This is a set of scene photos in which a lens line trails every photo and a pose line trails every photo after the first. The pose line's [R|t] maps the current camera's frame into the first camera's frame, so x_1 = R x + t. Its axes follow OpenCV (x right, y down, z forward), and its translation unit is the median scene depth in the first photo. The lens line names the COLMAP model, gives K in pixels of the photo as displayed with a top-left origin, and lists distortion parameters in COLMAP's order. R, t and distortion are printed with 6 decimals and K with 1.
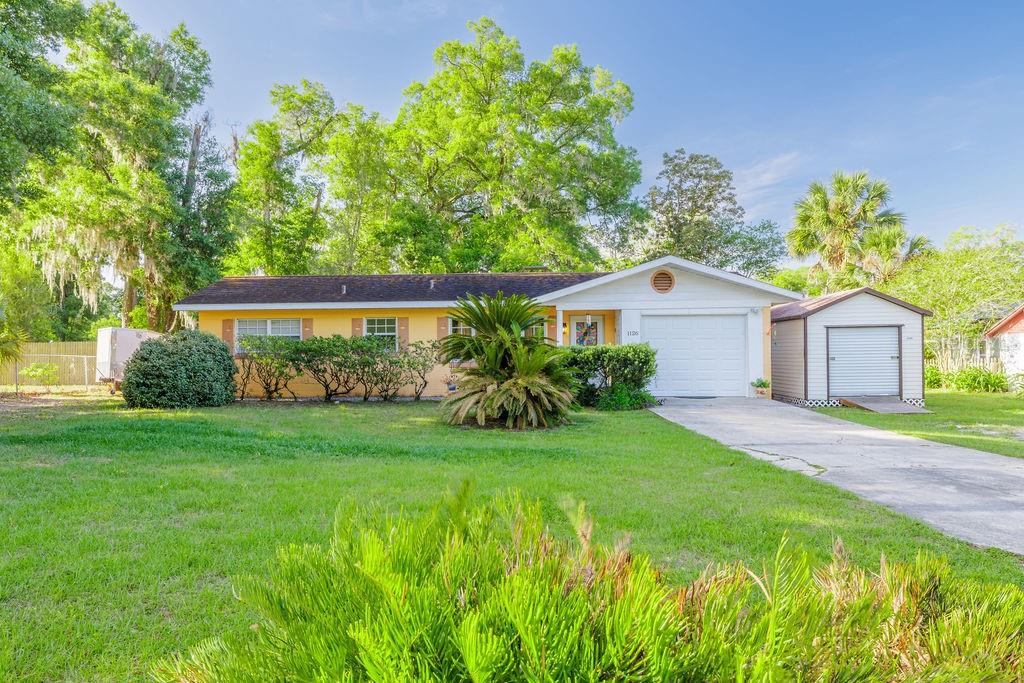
lens RADIAL K [[680.6, 0, 486.2], [0, 680.6, 348.6], [0, 0, 1]] dist [-0.001824, 0.002166]
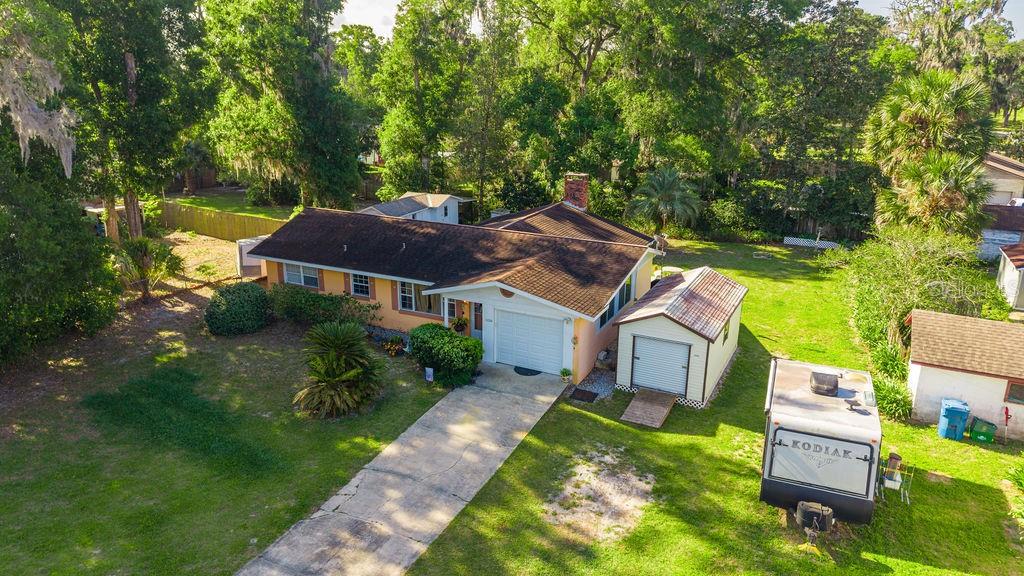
lens RADIAL K [[684.7, 0, 512.0], [0, 684.7, 288.0], [0, 0, 1]] dist [0.000275, -0.005151]
pose [[0.911203, 0.136484, -0.388692, 0.527261], [-0.007728, 0.949020, 0.315120, -0.352520], [0.411886, -0.284134, 0.865805, -0.127722]]
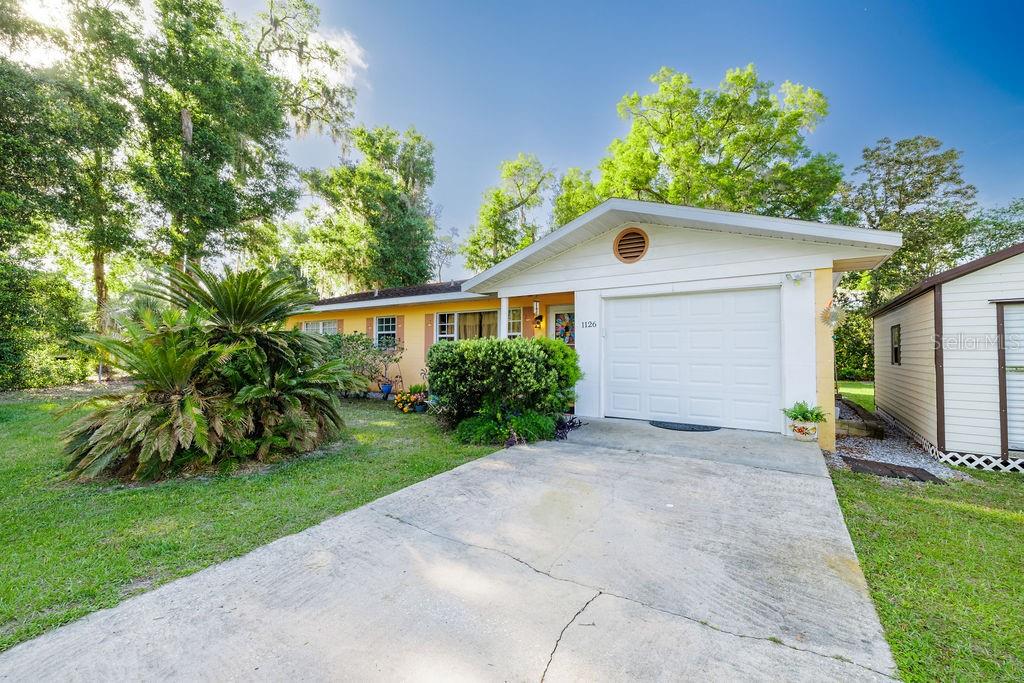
lens RADIAL K [[428.1, 0, 512.0], [0, 428.1, 341.5], [0, 0, 1]] dist [0.001162, 0.000127]
pose [[0.858200, -0.003889, -0.513301, 0.244595], [-0.005689, 0.999838, -0.017087, 0.001809], [0.513284, 0.017584, 0.858039, 0.383291]]
